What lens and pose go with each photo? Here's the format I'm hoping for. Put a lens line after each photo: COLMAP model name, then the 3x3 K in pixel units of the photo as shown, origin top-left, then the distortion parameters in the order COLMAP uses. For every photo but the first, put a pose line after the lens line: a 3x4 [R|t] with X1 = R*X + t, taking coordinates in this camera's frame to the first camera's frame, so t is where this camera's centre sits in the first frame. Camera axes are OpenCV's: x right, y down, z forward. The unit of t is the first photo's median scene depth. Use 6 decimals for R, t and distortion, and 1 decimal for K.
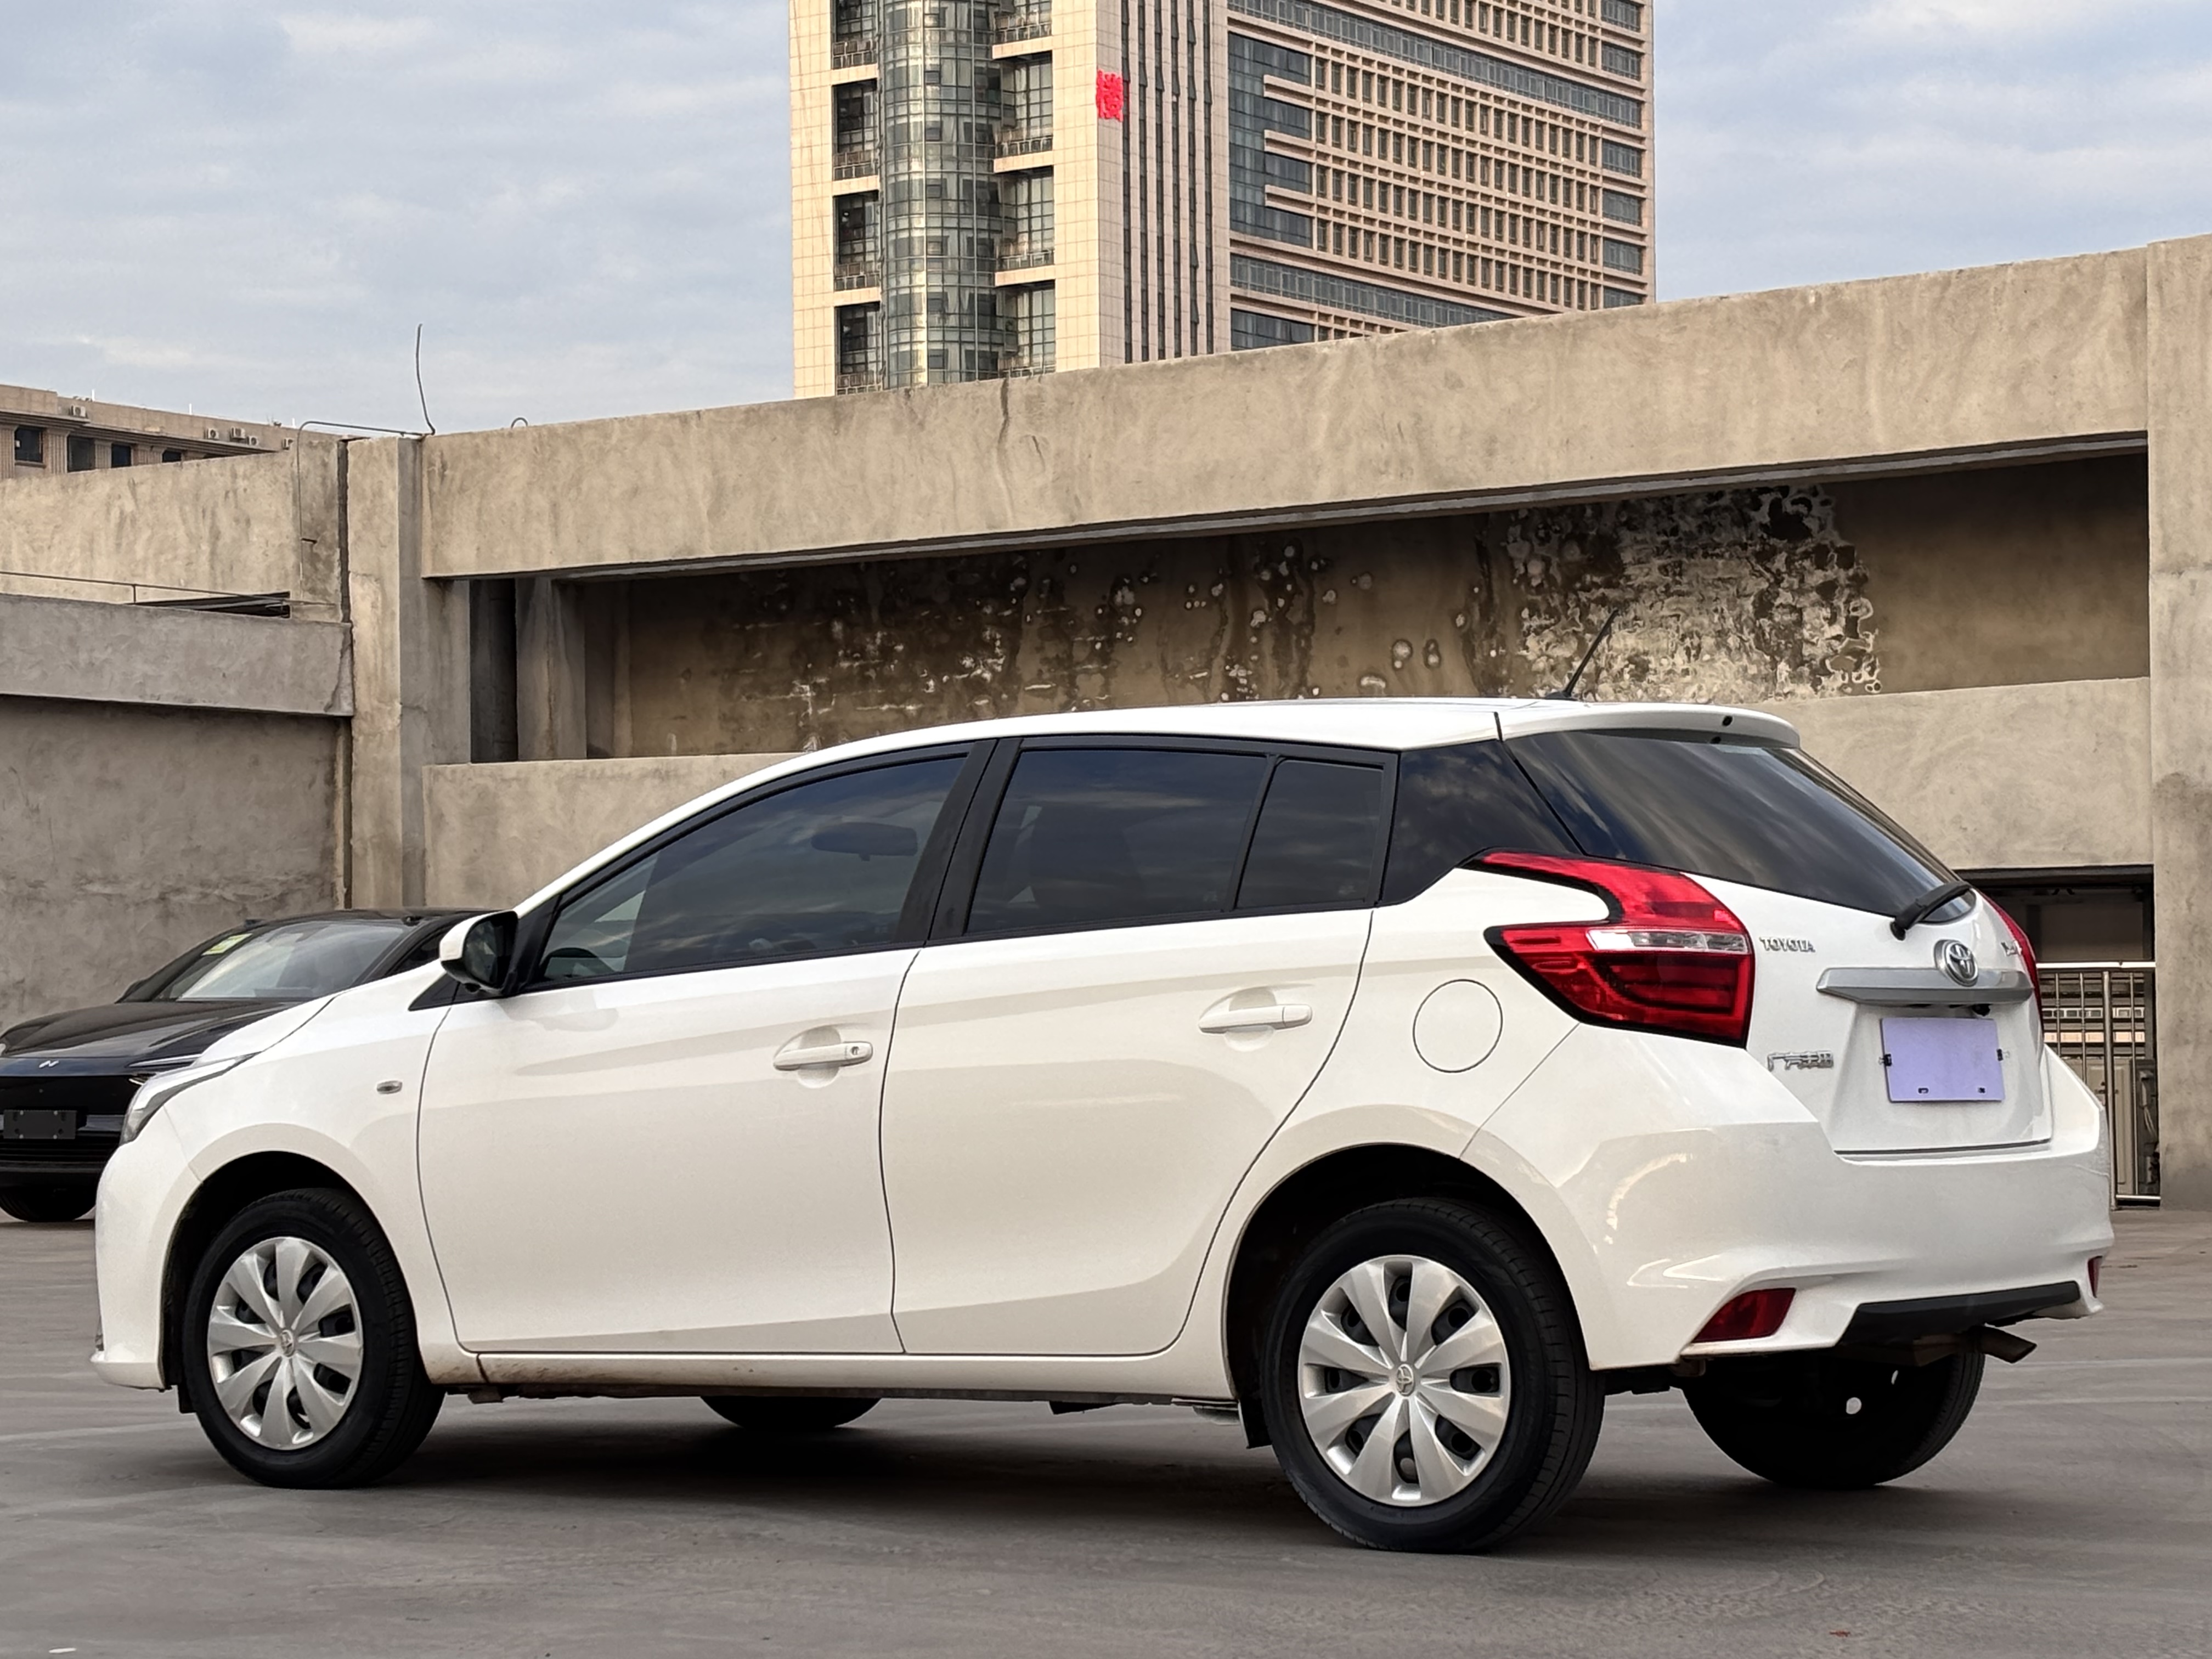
lens RADIAL K [[4809.5, 0, 1103.6], [0, 4809.5, 831.2], [0, 0, 1]] dist [0.193407, 0.000000]
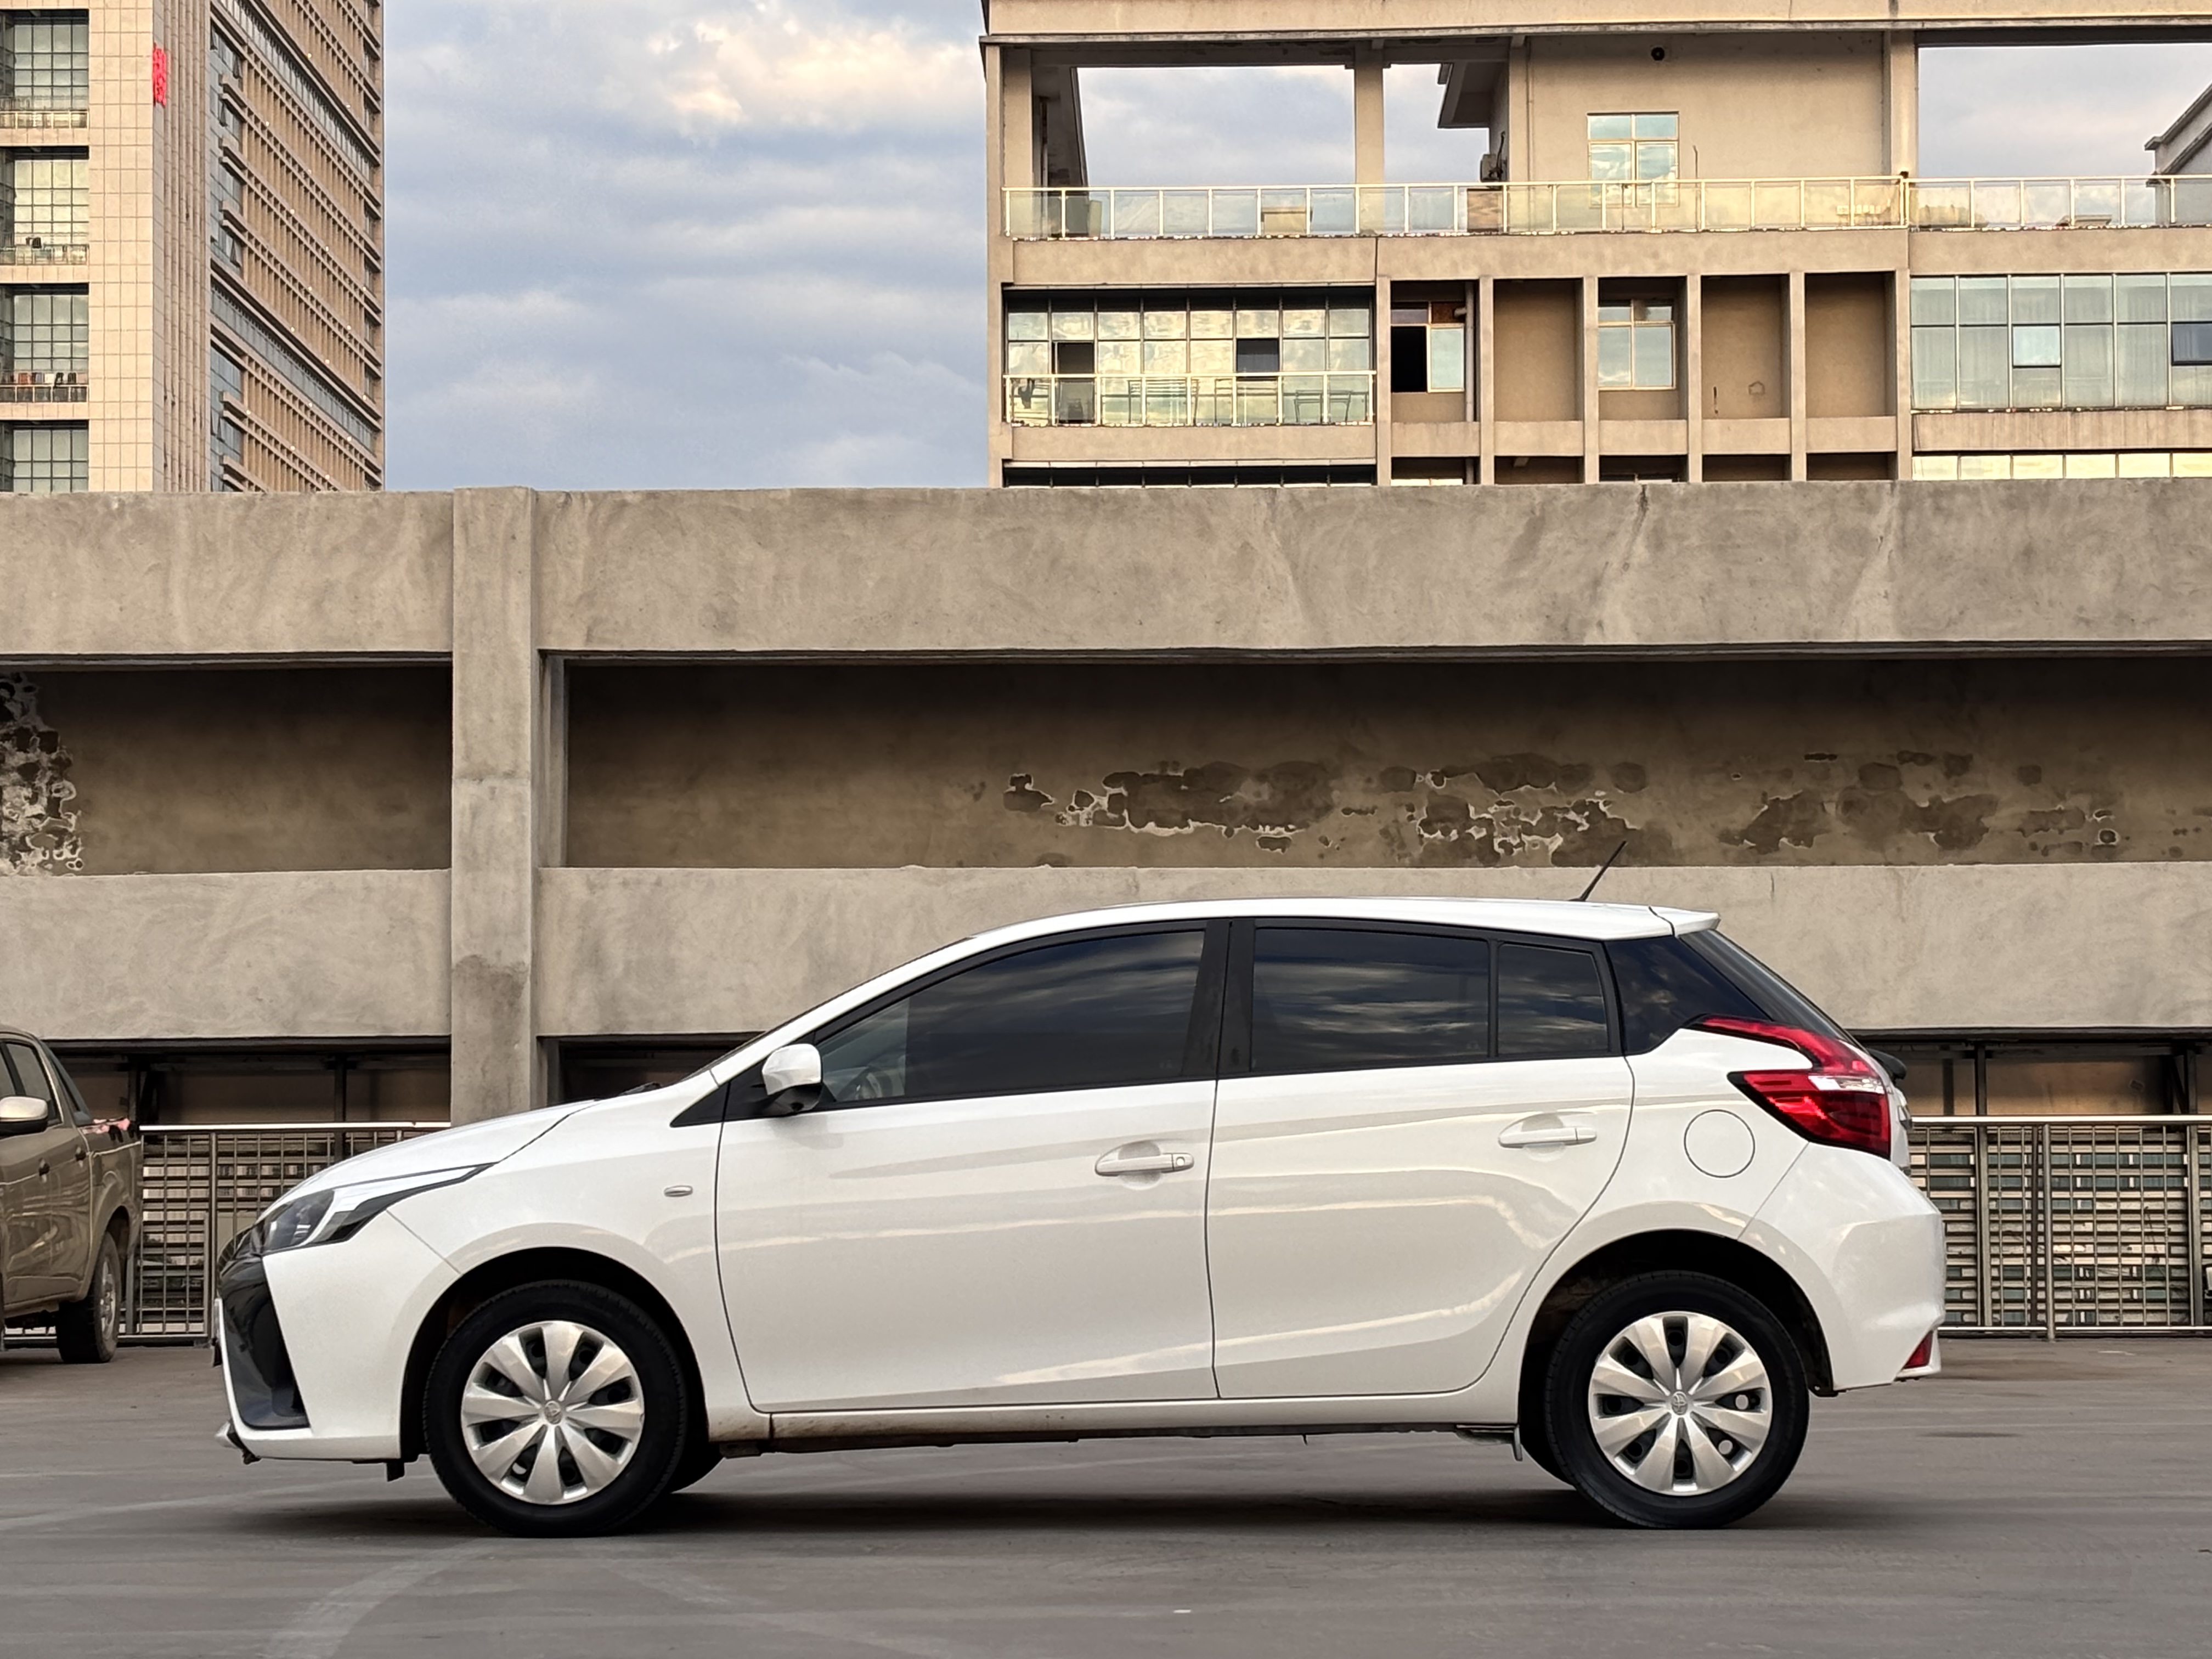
lens RADIAL K [[4809.5, 0, 1088.2], [0, 4809.5, 820.7], [0, 0, 1]] dist [0.193407, 0.000000]
pose [[0.829246, 0.047250, 0.556883, -0.720032], [-0.025276, 0.998571, -0.047089, 0.015101], [-0.558312, 0.024973, 0.829255, -0.039627]]
